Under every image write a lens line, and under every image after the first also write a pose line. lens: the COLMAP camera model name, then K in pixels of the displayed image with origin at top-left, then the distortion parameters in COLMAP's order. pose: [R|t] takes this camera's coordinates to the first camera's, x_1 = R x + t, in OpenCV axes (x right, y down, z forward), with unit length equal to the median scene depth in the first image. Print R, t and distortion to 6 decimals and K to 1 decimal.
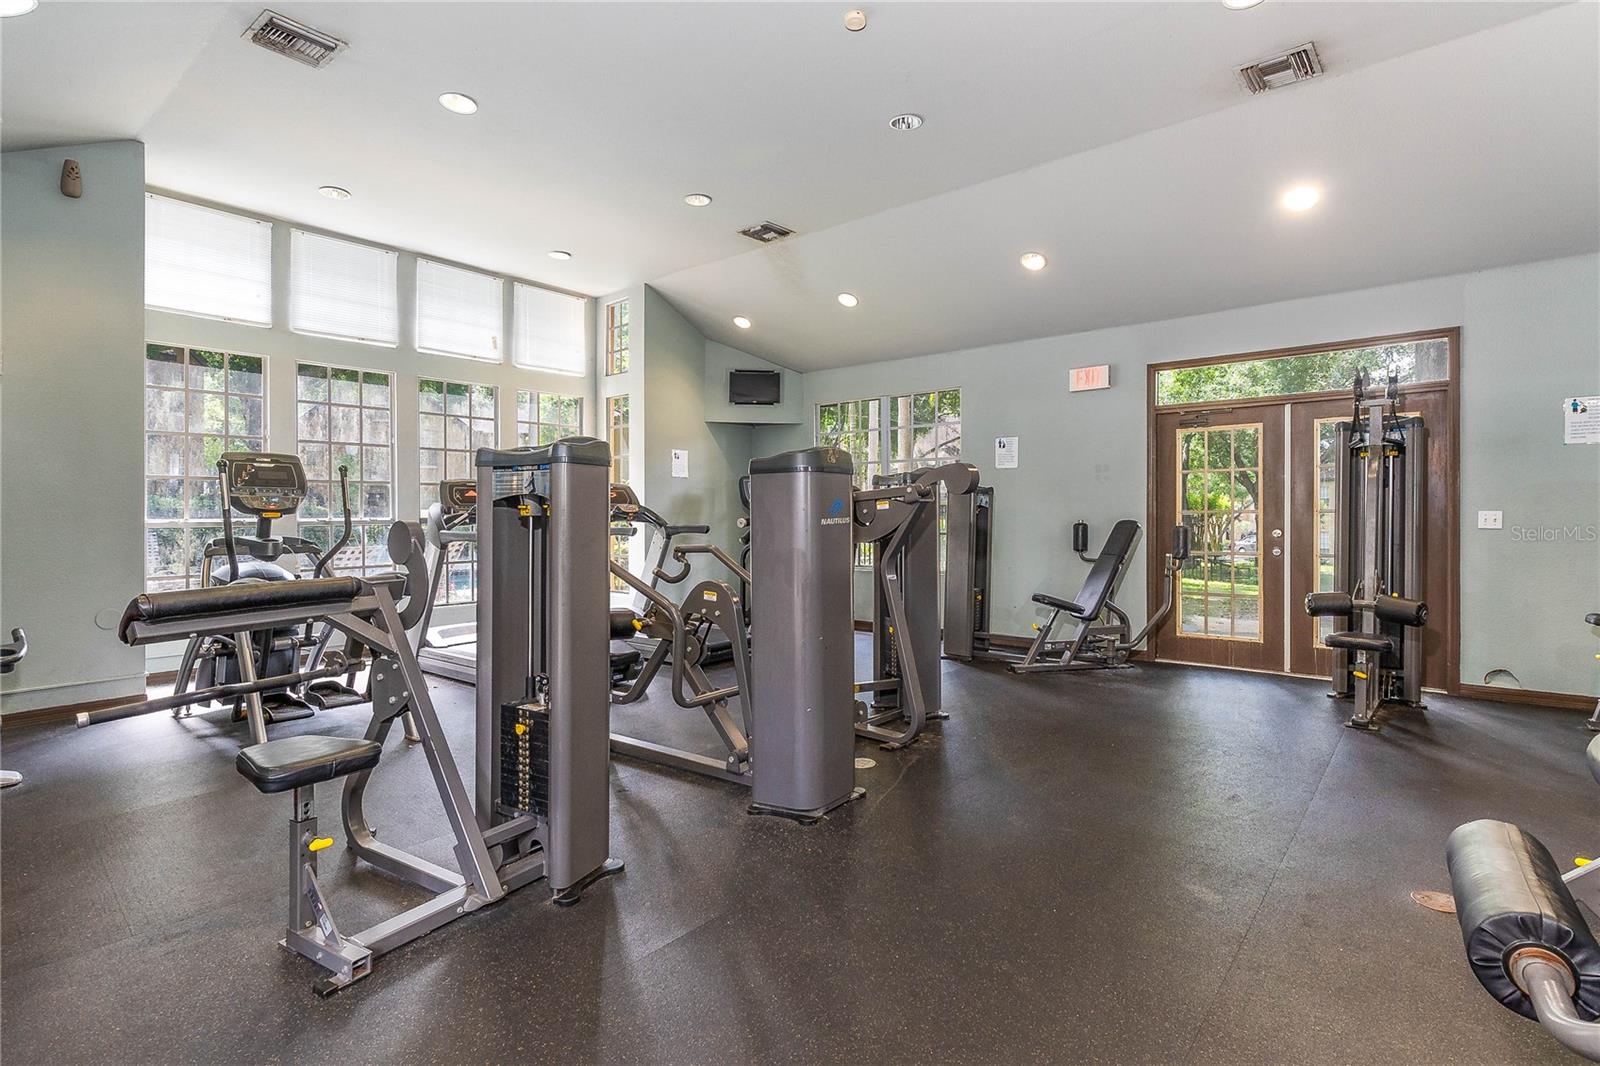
lens RADIAL K [[736.8, 0, 806.5], [0, 736.8, 529.3], [0, 0, 1]] dist [-0.000519, -0.000337]
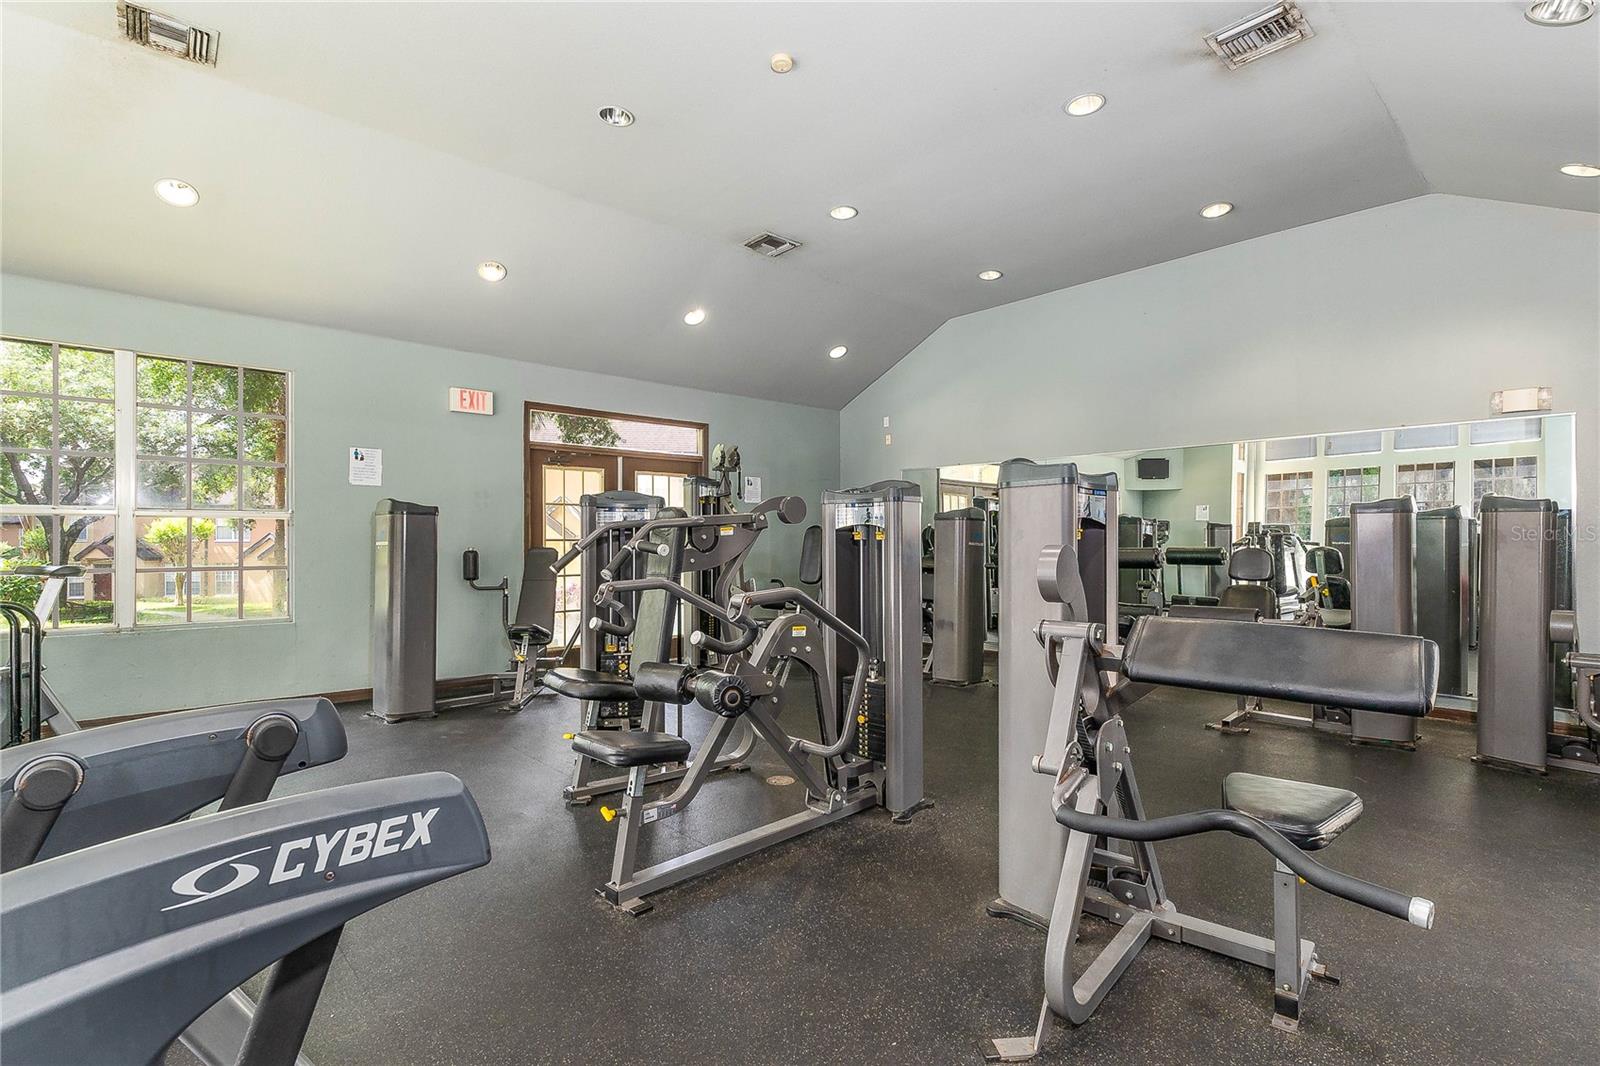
lens RADIAL K [[736.8, 0, 806.5], [0, 736.8, 529.3], [0, 0, 1]] dist [-0.000519, -0.000337]
pose [[0.103186, 0.010081, 0.994611, -0.565413], [0.026709, 0.999560, -0.012902, -0.012190], [-0.994303, 0.027896, 0.102871, 0.493117]]
